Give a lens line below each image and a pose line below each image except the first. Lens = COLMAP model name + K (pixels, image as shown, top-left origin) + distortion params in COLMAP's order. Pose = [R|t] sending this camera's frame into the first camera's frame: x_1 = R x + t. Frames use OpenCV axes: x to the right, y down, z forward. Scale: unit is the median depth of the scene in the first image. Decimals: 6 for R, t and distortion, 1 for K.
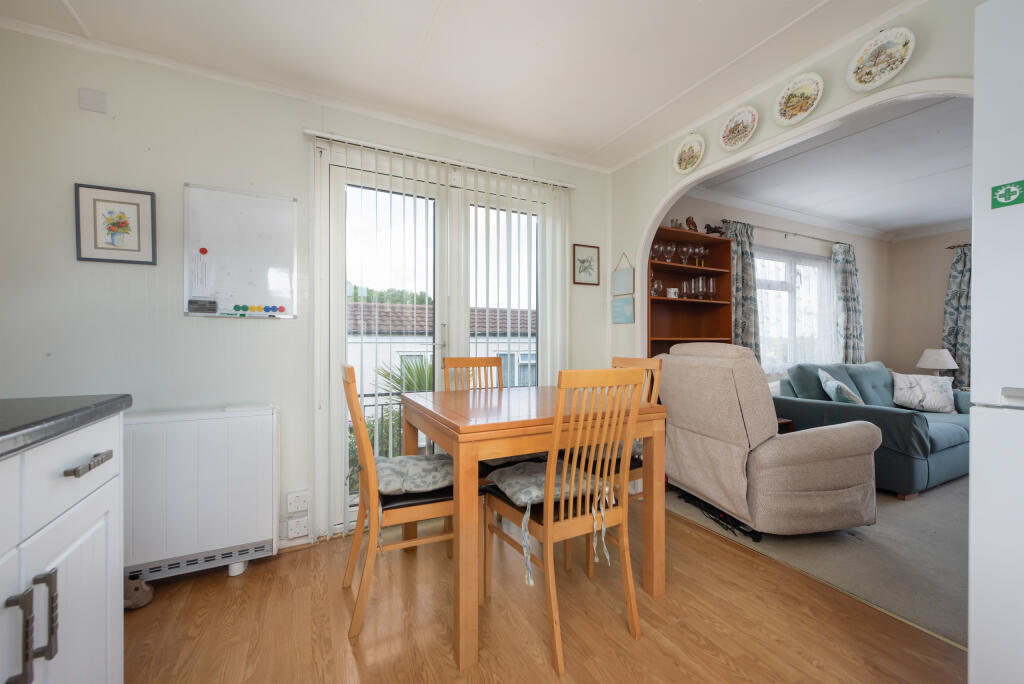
lens RADIAL K [[425.0, 0, 515.2], [0, 425.0, 340.3], [0, 0, 1]] dist [-0.001825, -0.000265]
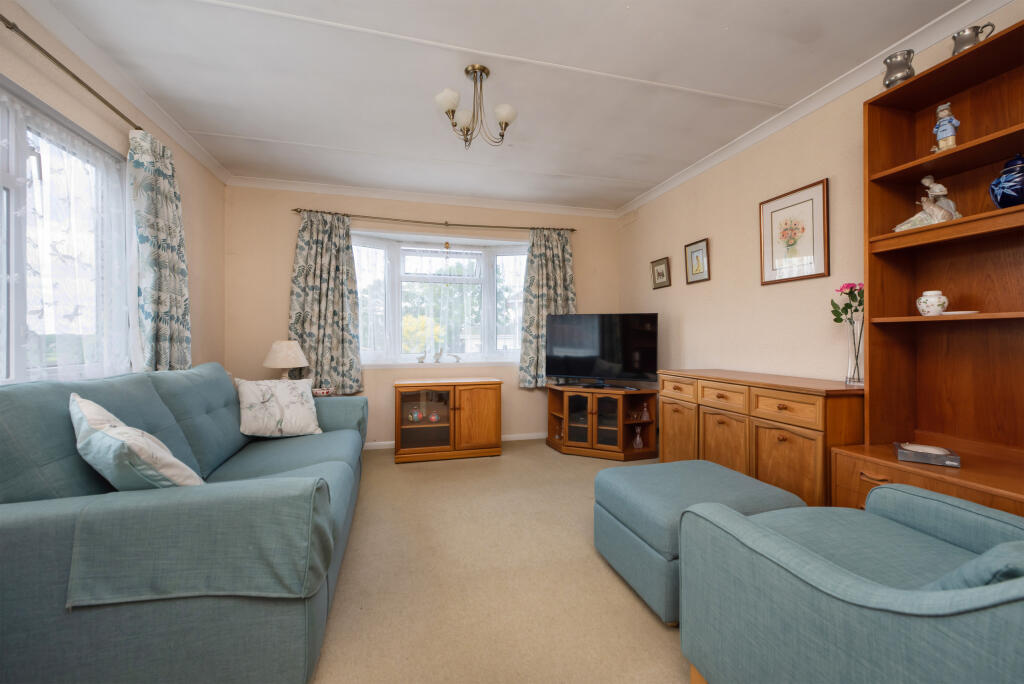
lens RADIAL K [[423.2, 0, 512.3], [0, 423.2, 337.5], [0, 0, 1]] dist [0.000519, -0.000218]
pose [[0.212631, 0.003314, 0.977127, 0.370758], [-0.000958, 0.999994, -0.003183, 0.017268], [-0.977132, -0.000259, 0.212633, 0.470319]]
